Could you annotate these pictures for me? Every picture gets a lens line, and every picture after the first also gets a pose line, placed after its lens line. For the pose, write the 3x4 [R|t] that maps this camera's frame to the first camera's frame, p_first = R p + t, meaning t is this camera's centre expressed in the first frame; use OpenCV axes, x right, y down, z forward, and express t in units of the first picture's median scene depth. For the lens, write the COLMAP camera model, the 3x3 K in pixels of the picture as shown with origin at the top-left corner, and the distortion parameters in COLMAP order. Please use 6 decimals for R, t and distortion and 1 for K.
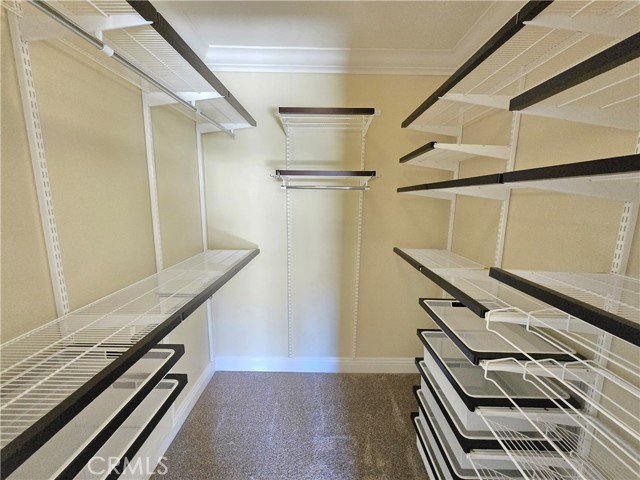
lens RADIAL K [[259.3, 0, 320.5], [0, 259.3, 240.2], [0, 0, 1]] dist [-0.000375, -0.000012]
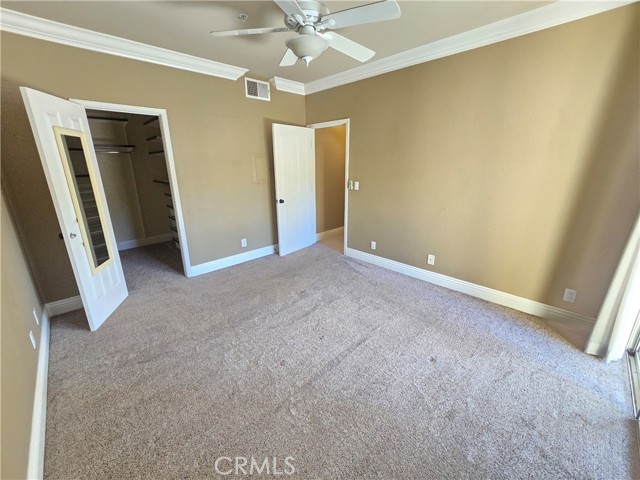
lens RADIAL K [[259.3, 0, 320.3], [0, 259.3, 237.0], [0, 0, 1]] dist [-0.000375, -0.000012]
pose [[0.711742, -0.207530, 0.671084, -0.321439], [0.130784, 0.977807, 0.163676, 0.360857], [-0.690159, -0.028728, 0.723088, -1.761951]]
